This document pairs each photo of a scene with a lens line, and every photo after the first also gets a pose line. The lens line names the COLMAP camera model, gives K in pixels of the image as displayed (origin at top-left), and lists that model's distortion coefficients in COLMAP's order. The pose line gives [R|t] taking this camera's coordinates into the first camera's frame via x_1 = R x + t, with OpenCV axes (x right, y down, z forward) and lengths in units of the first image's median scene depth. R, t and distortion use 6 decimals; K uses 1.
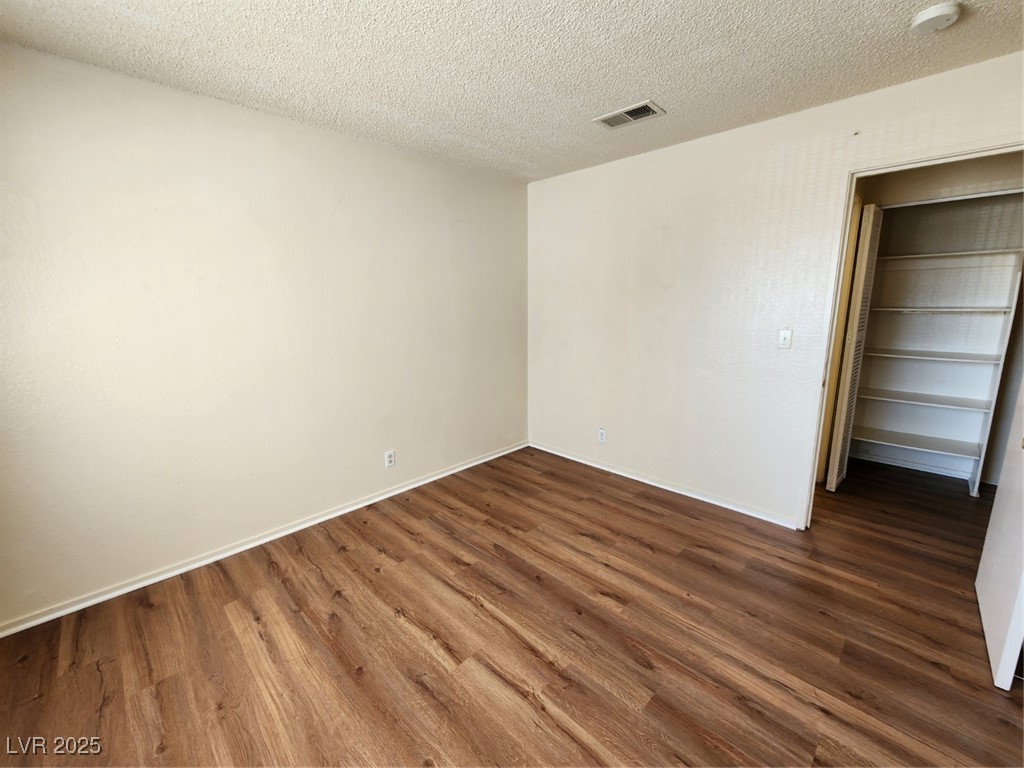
lens RADIAL K [[419.6, 0, 509.3], [0, 419.6, 377.3], [0, 0, 1]] dist [0.000234, -0.000050]
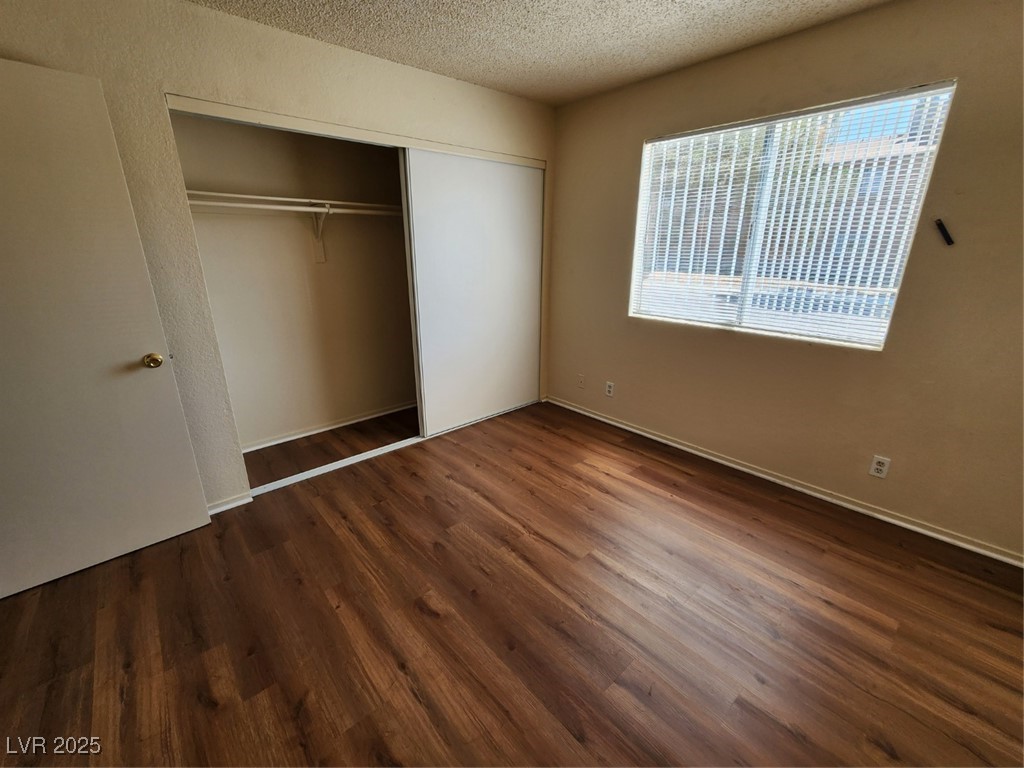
lens RADIAL K [[419.6, 0, 509.3], [0, 419.6, 377.3], [0, 0, 1]] dist [0.000234, -0.000050]
pose [[-0.998064, -0.002979, 0.062129, 0.031501], [0.026644, 0.882096, 0.470315, -0.285469], [-0.056205, 0.471060, -0.880309, 1.540934]]
